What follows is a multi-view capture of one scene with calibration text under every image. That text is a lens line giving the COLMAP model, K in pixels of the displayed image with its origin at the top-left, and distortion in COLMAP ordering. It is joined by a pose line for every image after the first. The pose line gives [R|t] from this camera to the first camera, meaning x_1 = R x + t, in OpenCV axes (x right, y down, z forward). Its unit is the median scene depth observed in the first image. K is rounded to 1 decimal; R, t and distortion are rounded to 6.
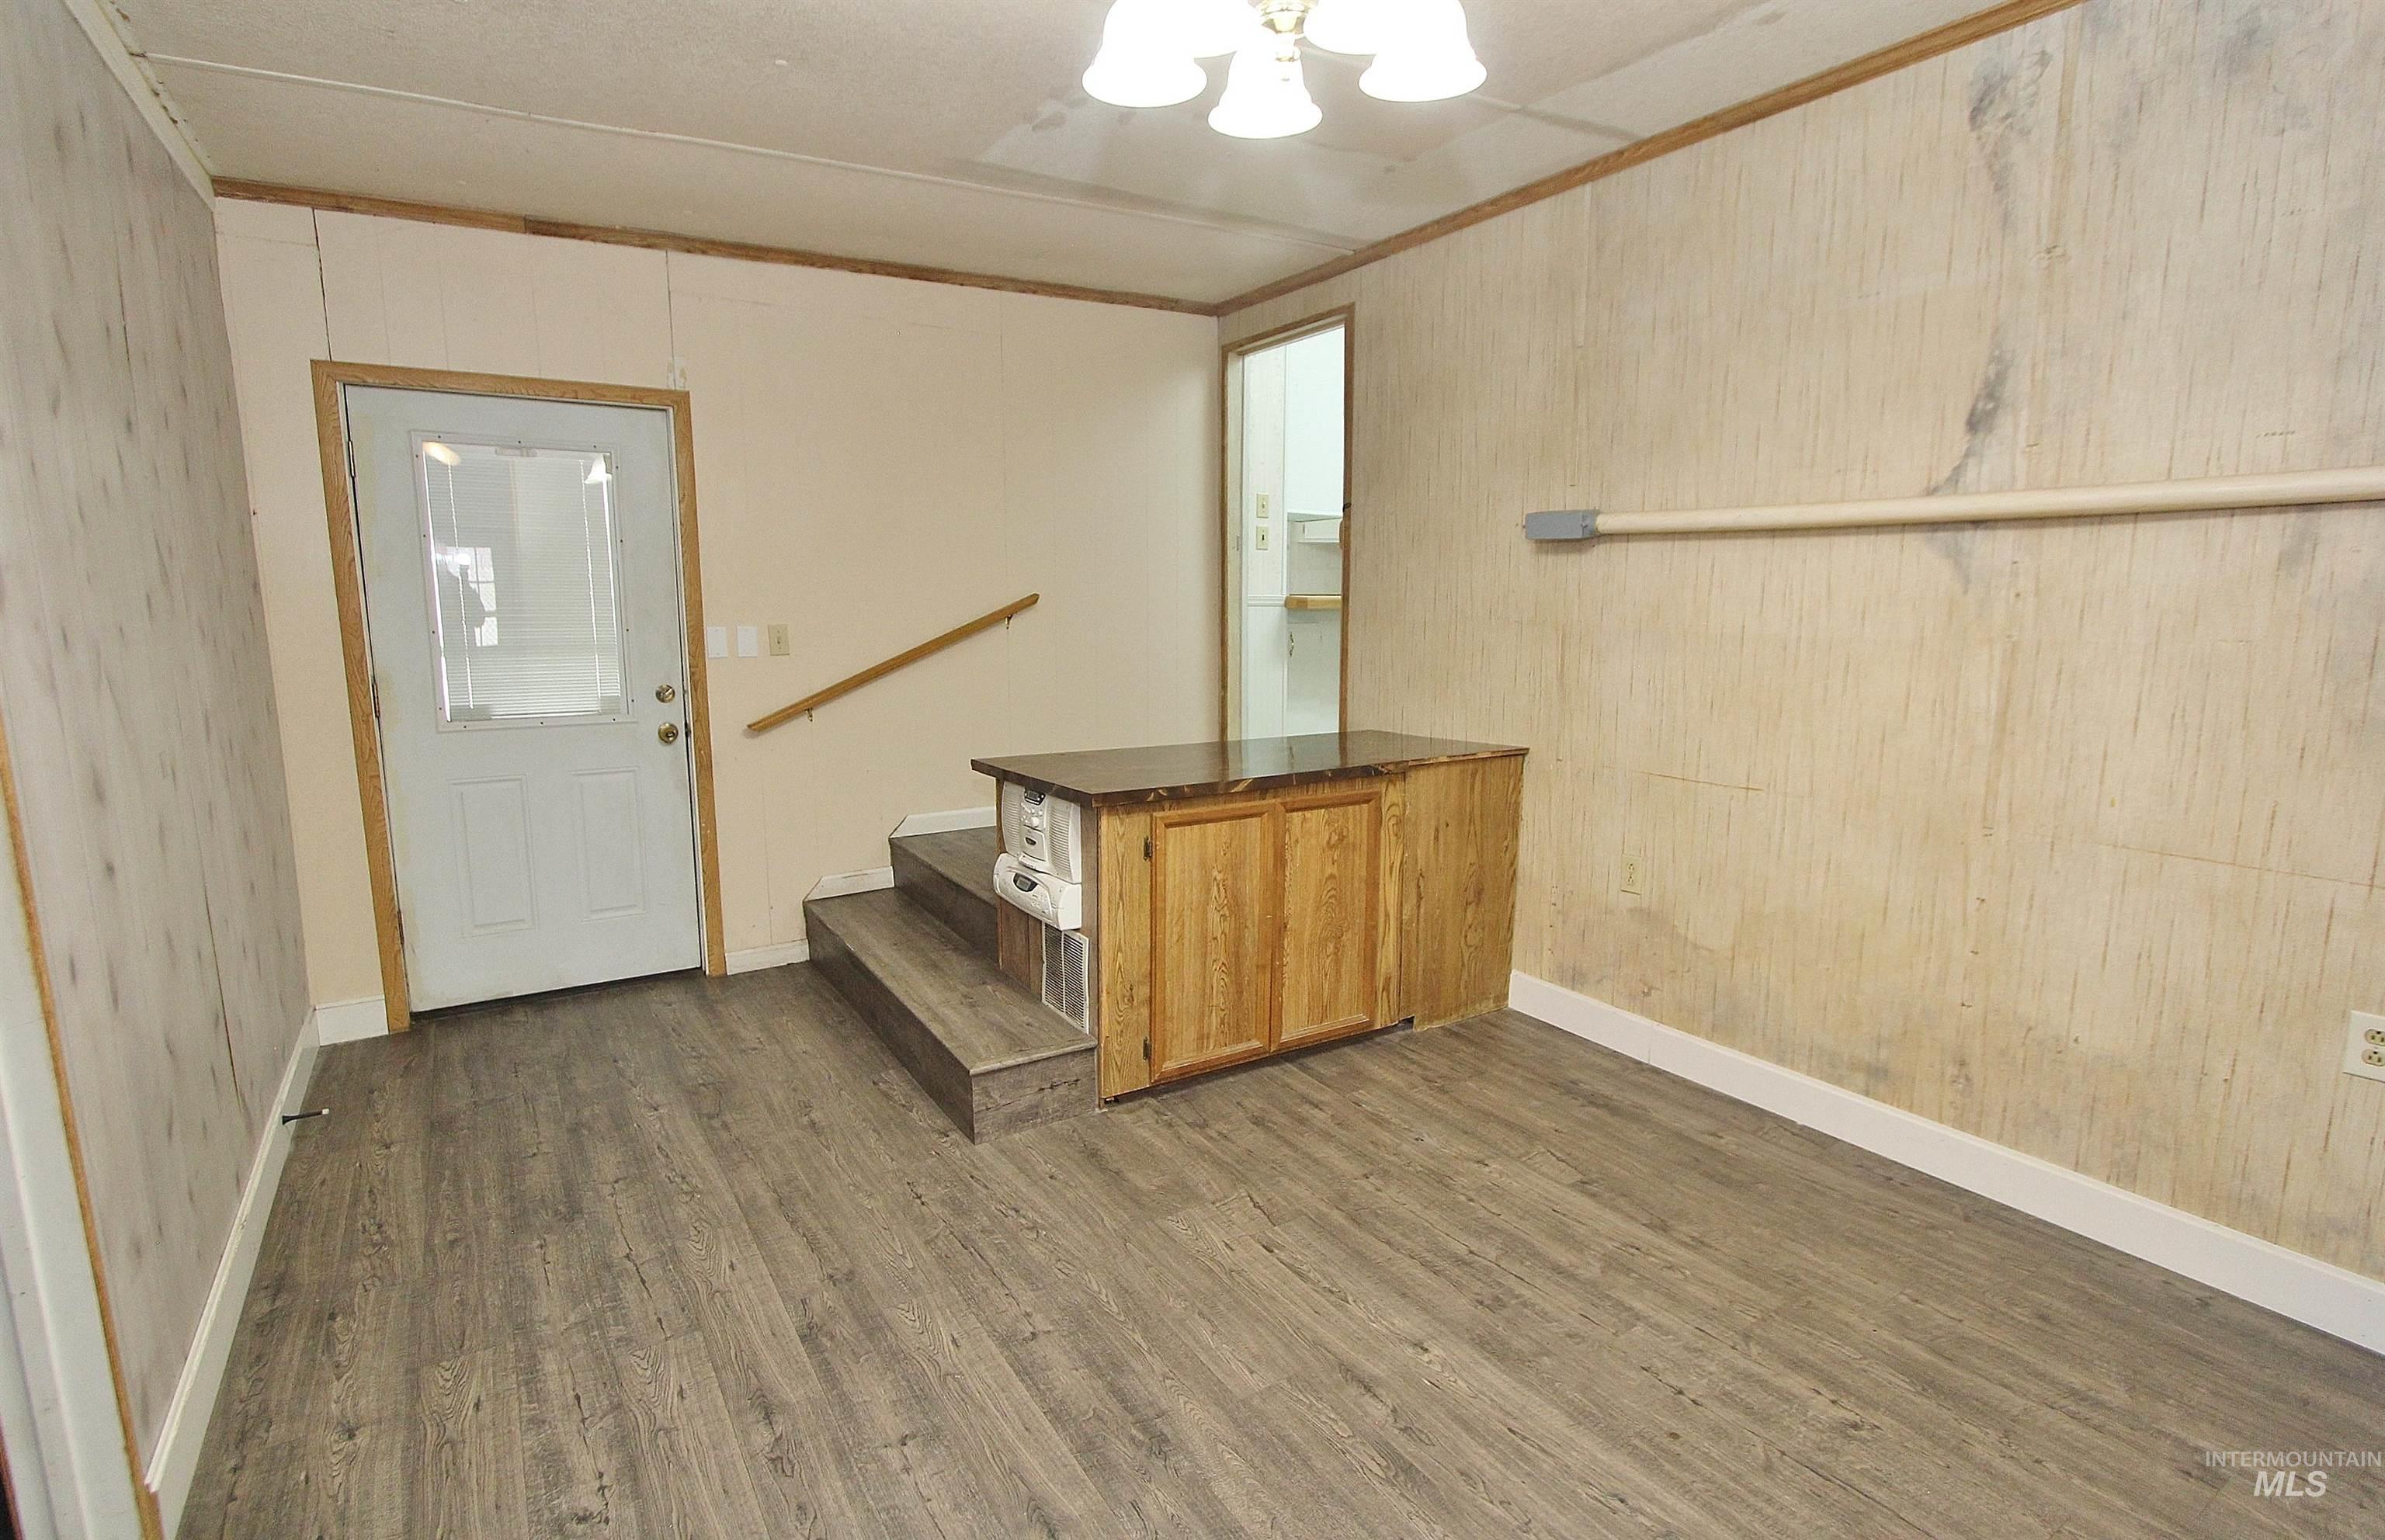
lens RADIAL K [[1121.9, 0, 1181.4], [0, 1121.9, 773.9], [0, 0, 1]] dist [-0.015705, 0.001190]
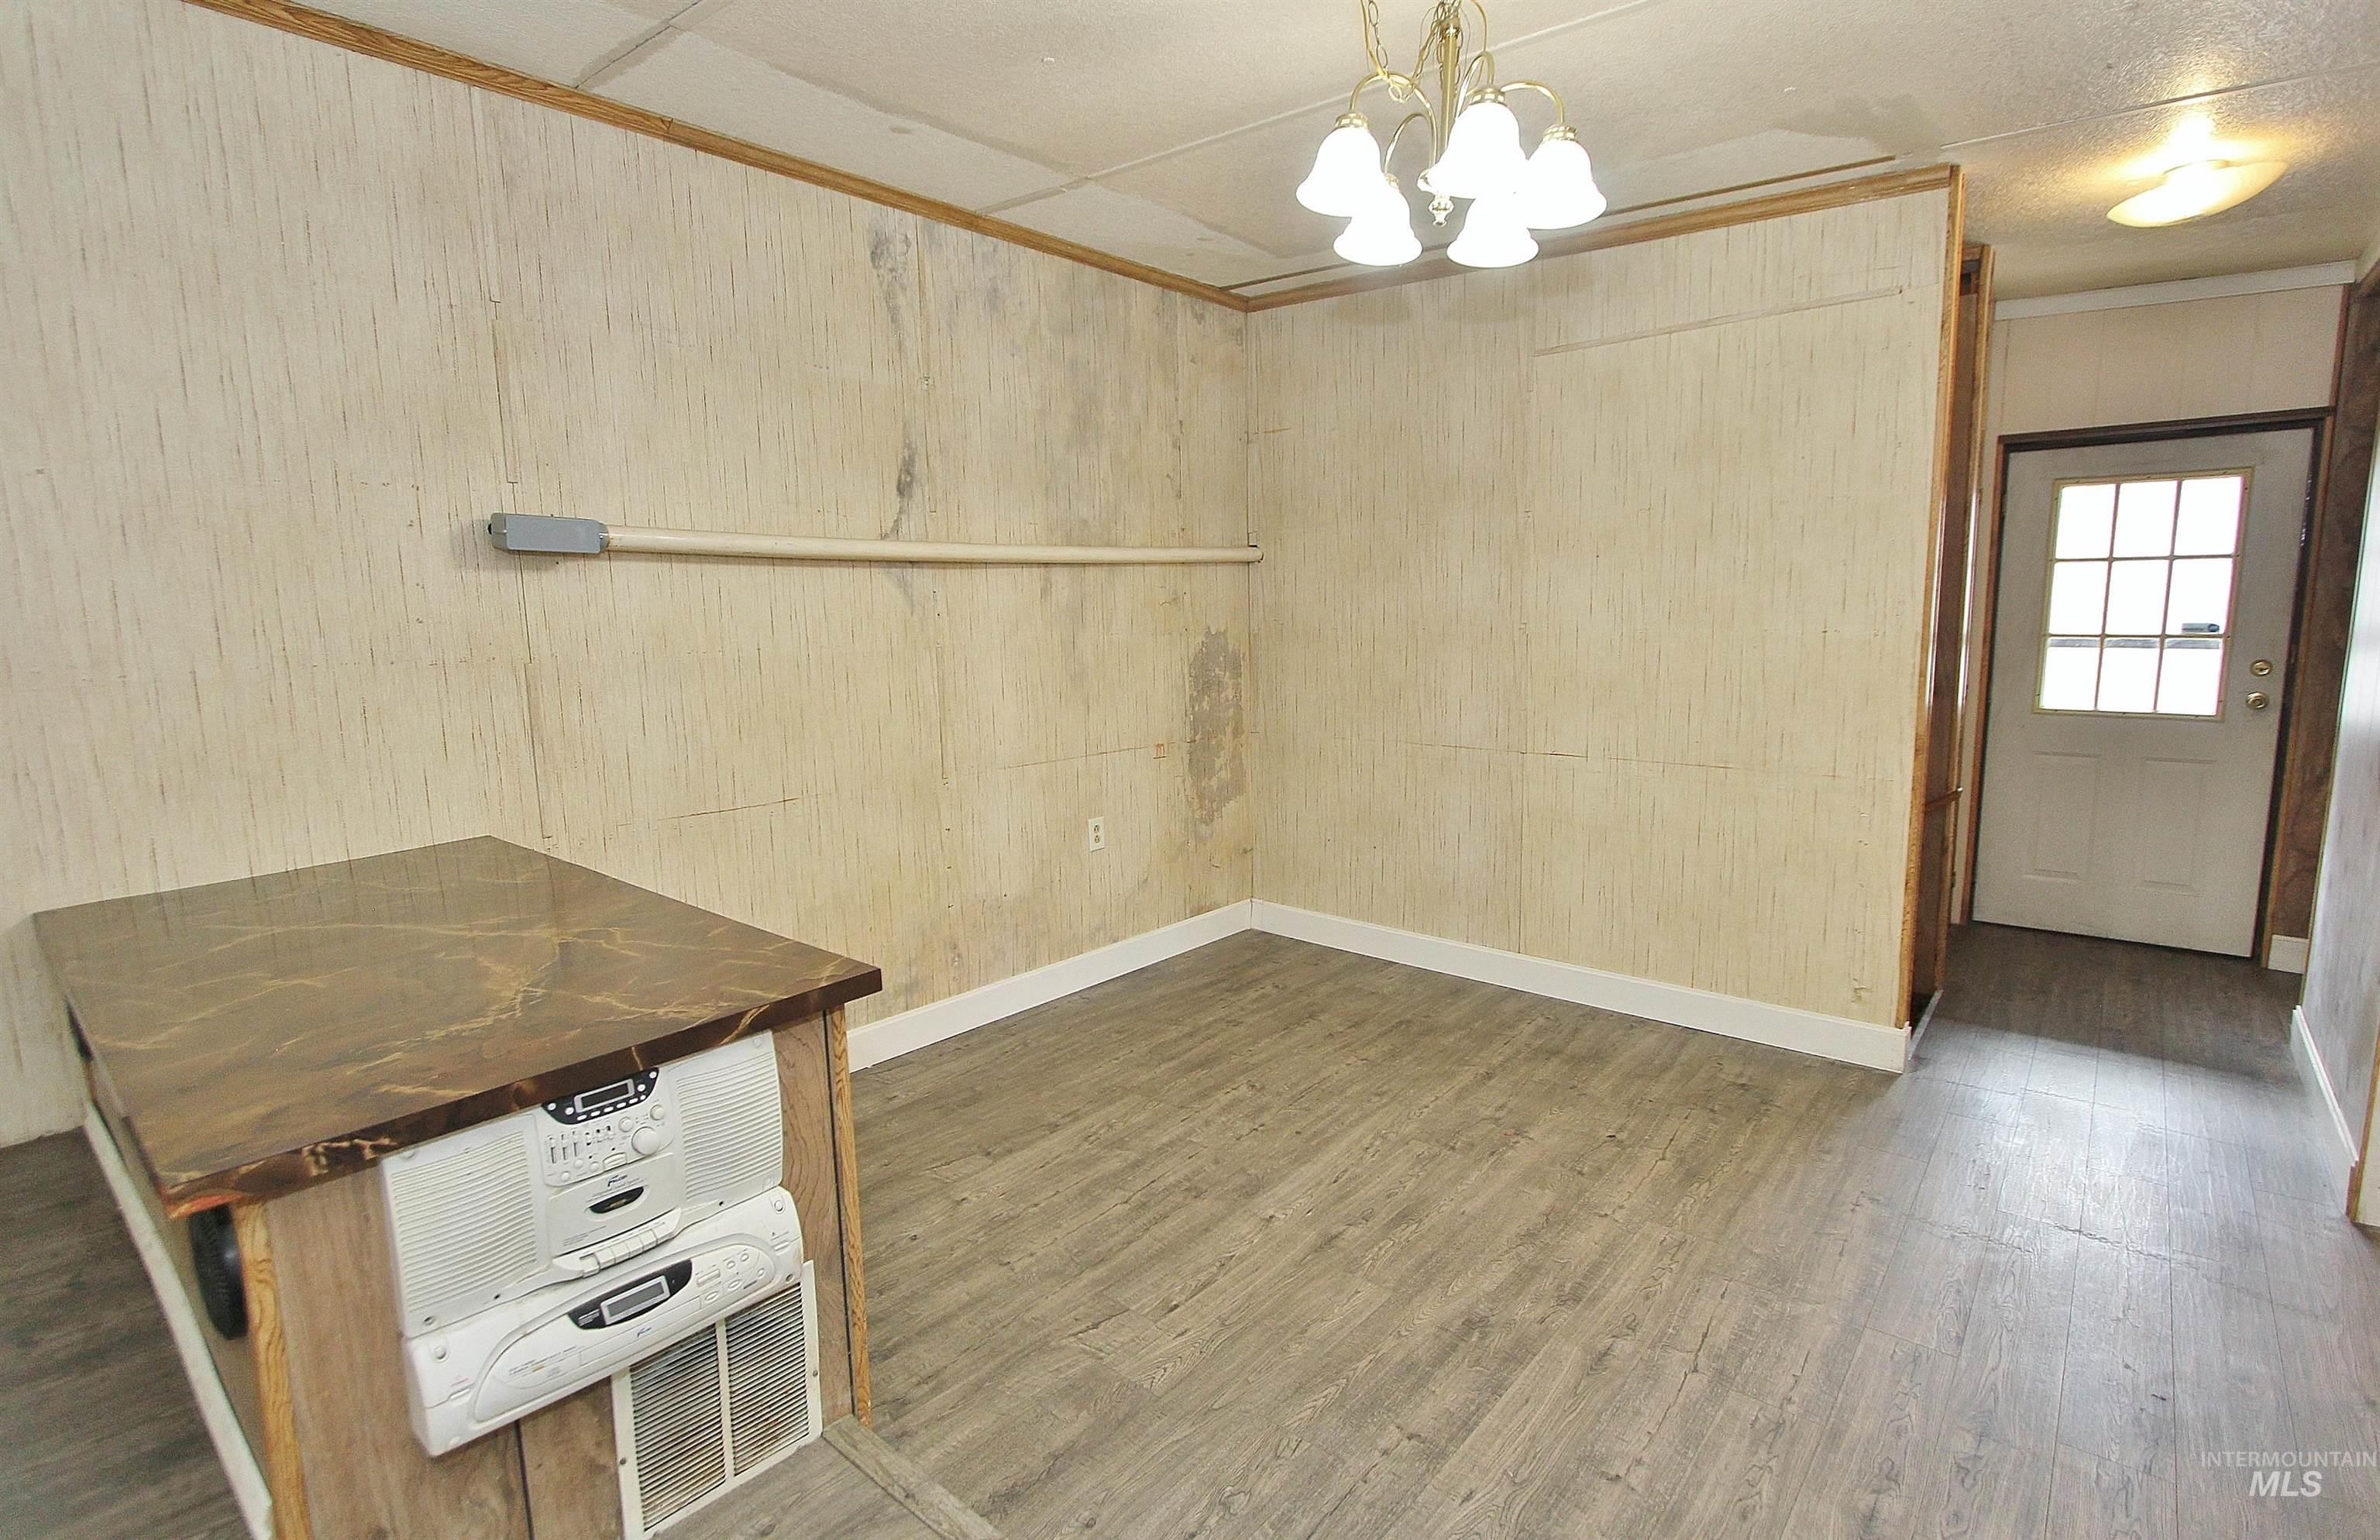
lens RADIAL K [[1119.6, 0, 1183.8], [0, 1119.6, 771.9], [0, 0, 1]] dist [-0.015705, 0.001190]
pose [[-0.289766, -0.131281, 0.948051, -0.737740], [0.169553, 0.967840, 0.185844, -0.178545], [-0.941959, 0.214596, -0.258188, 1.115525]]
